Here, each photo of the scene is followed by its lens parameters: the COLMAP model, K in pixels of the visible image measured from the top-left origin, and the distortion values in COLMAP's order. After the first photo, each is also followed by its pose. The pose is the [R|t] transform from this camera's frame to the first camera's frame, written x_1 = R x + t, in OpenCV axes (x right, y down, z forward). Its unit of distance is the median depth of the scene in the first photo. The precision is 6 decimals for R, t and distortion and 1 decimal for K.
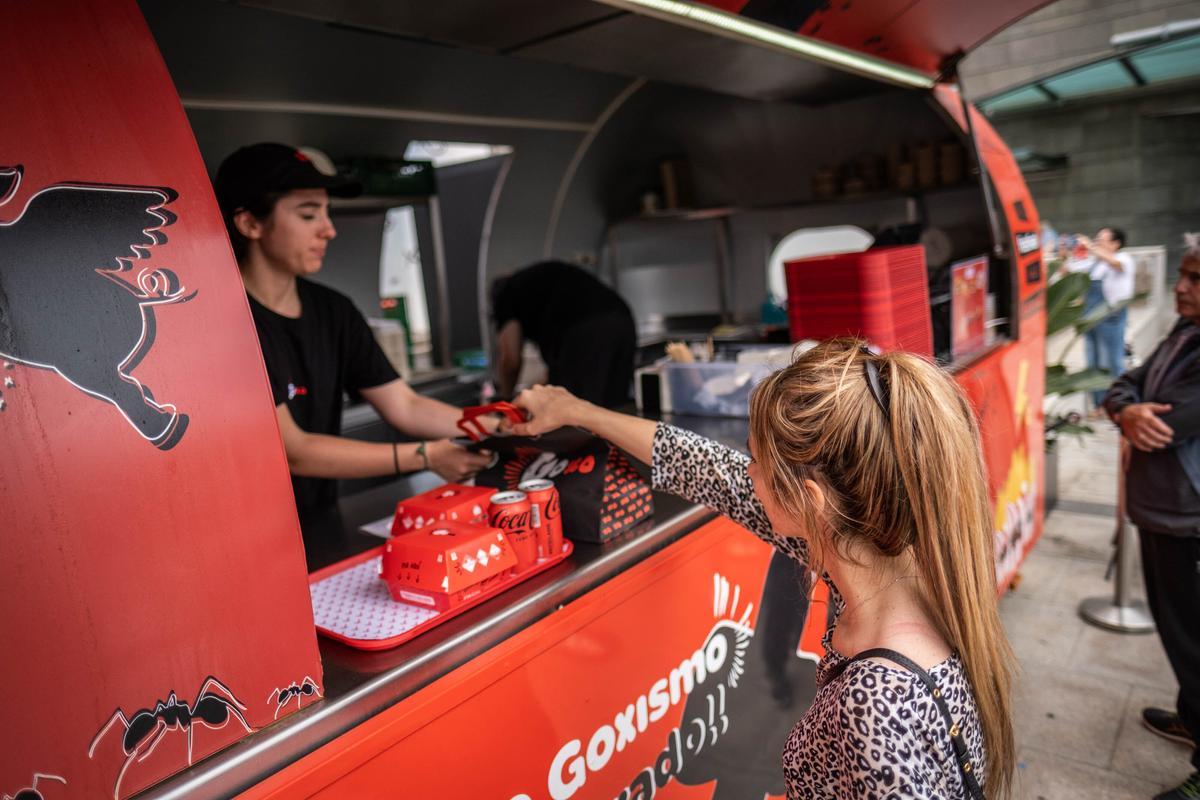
lens RADIAL K [[834.3, 0, 598.5], [0, 834.3, 382.8], [0, 0, 1]] dist [0.002897, -0.000665]
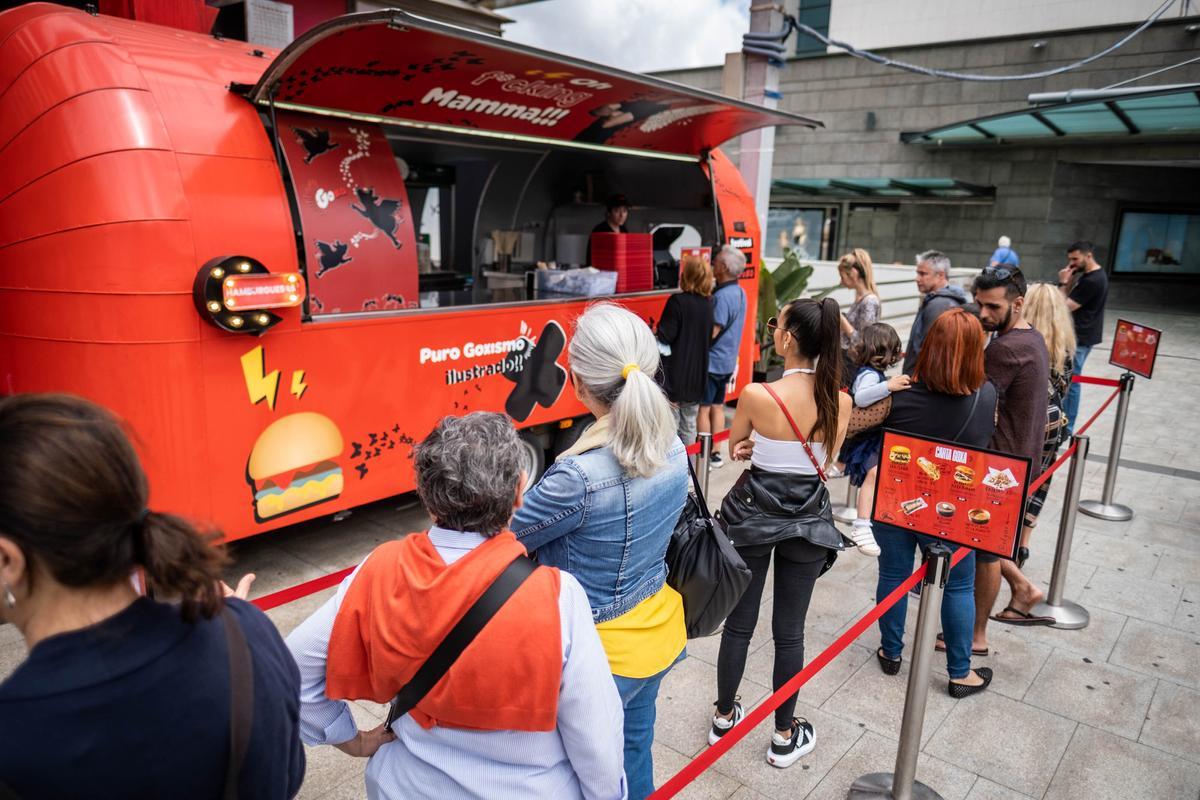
lens RADIAL K [[834.4, 0, 600.0], [0, 834.4, 400.0], [0, 0, 1]] dist [0.002223, -0.001715]
pose [[0.992617, 0.121017, 0.008144, 0.494673], [-0.121286, 0.990947, 0.057570, 0.331615], [-0.001104, -0.058133, 0.998308, -2.570615]]
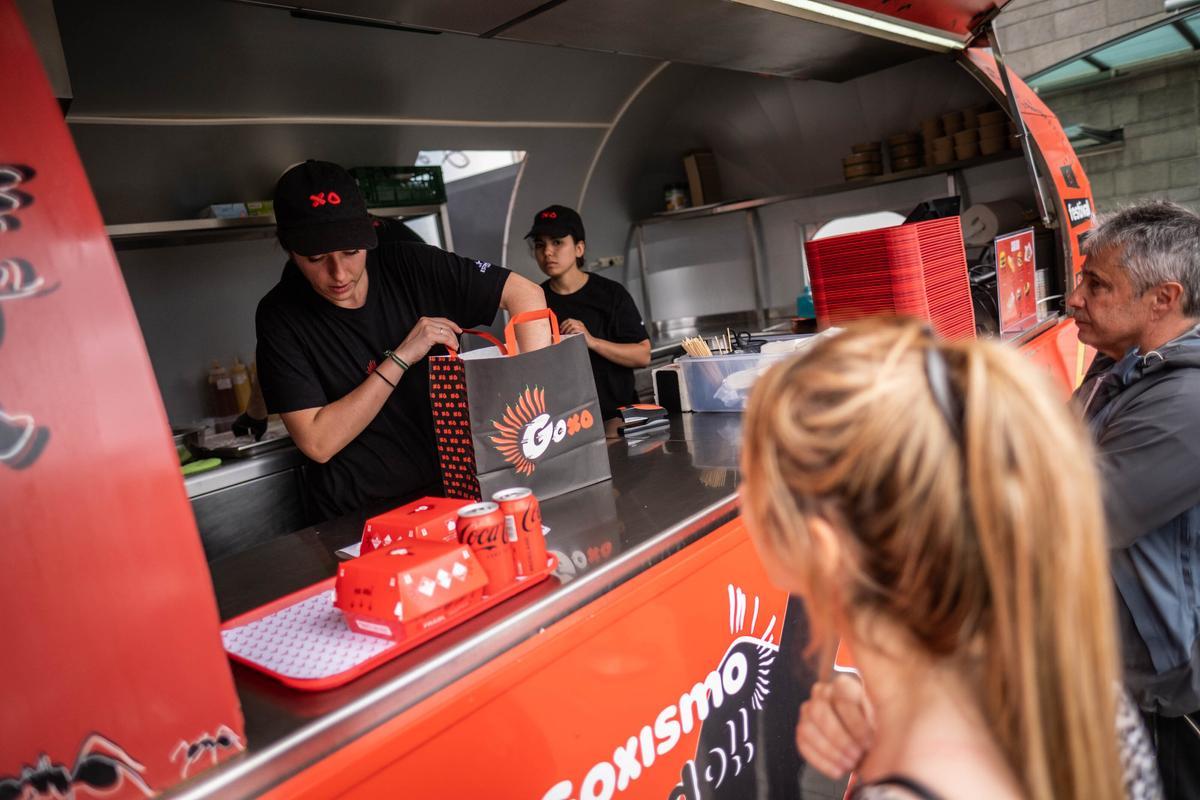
lens RADIAL K [[834.4, 0, 600.0], [0, 834.4, 400.0], [0, 0, 1]] dist [0.002223, -0.001715]
pose [[0.996840, -0.053393, -0.058808, 0.069592], [0.053754, 0.998544, 0.004567, 0.021546], [0.058478, -0.007714, 0.998259, 0.109107]]
